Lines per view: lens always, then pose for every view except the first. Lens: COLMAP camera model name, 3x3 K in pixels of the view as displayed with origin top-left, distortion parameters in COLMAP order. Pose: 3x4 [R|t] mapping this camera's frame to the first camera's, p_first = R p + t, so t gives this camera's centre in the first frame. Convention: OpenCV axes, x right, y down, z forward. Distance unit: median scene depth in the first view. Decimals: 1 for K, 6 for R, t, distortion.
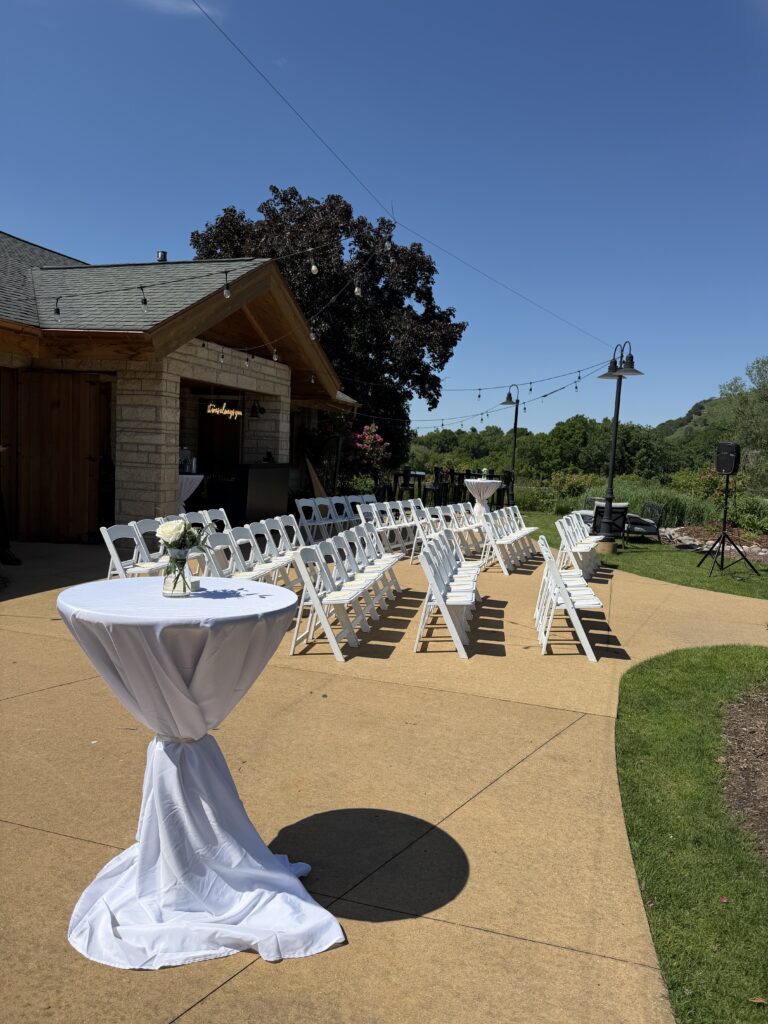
lens RADIAL K [[723.4, 0, 381.5], [0, 723.4, 518.1], [0, 0, 1]] dist [0.083566, -0.116710]
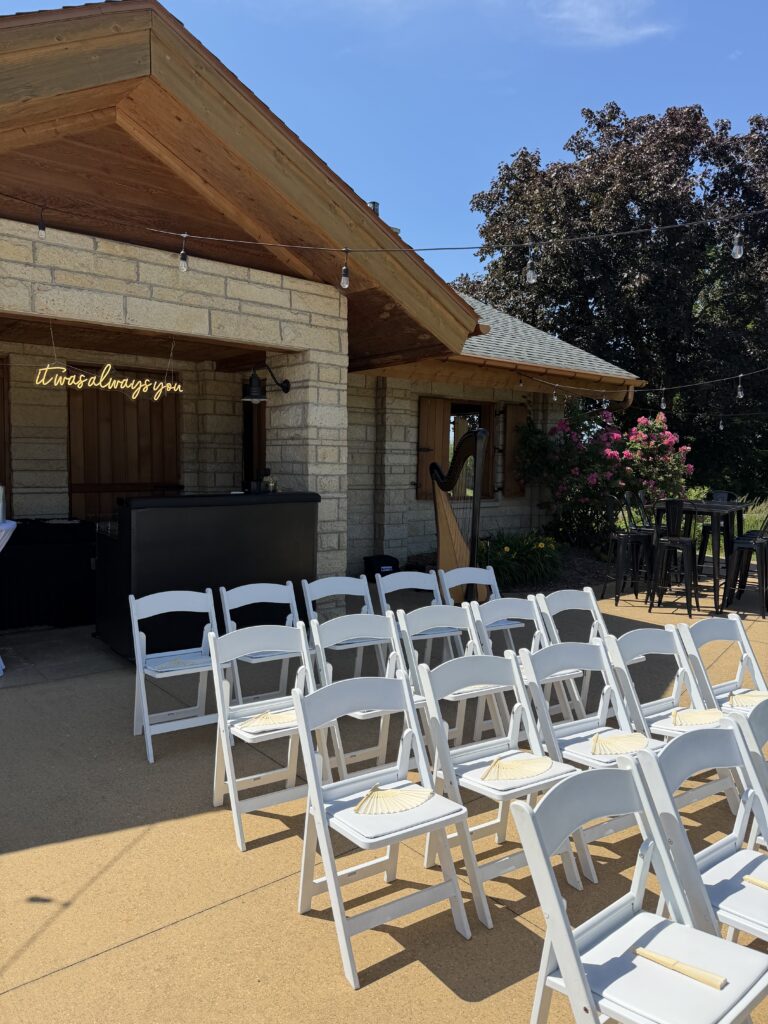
lens RADIAL K [[723.4, 0, 381.5], [0, 723.4, 518.1], [0, 0, 1]] dist [0.083566, -0.116710]
pose [[0.845750, -0.002176, -0.533575, 0.147398], [-0.017170, 0.999363, -0.031292, -0.044523], [0.533303, 0.035627, 0.845174, 0.614637]]
